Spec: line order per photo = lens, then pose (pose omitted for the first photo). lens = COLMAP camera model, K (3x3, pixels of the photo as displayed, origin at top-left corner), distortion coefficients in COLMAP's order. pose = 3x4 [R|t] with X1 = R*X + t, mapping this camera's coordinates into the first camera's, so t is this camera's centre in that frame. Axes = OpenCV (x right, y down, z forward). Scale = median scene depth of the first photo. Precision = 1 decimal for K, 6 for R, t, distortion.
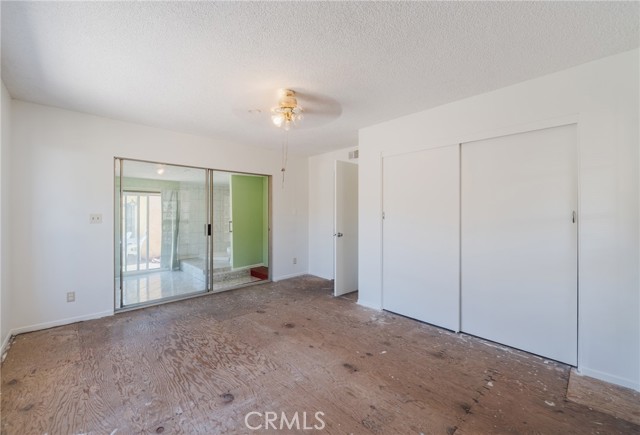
lens RADIAL K [[266.3, 0, 319.5], [0, 266.3, 213.9], [0, 0, 1]] dist [-0.001270, -0.000074]
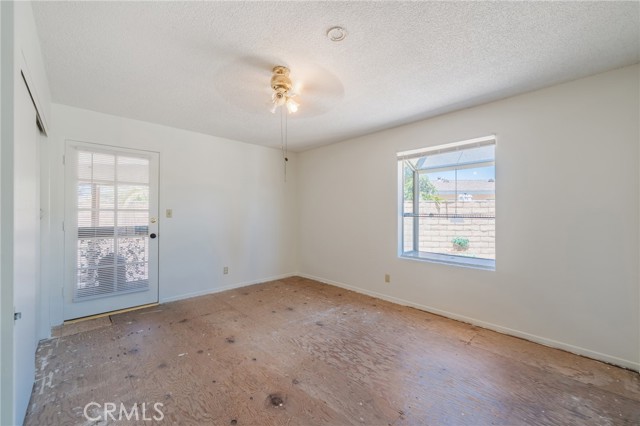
lens RADIAL K [[256.0, 0, 320.5], [0, 256.0, 211.9], [0, 0, 1]] dist [-0.010762, -0.000281]
pose [[-0.999966, -0.003570, 0.007449, -0.268294], [-0.003596, 0.999987, -0.003543, 0.003764], [-0.007437, -0.003570, -0.999966, 1.933278]]
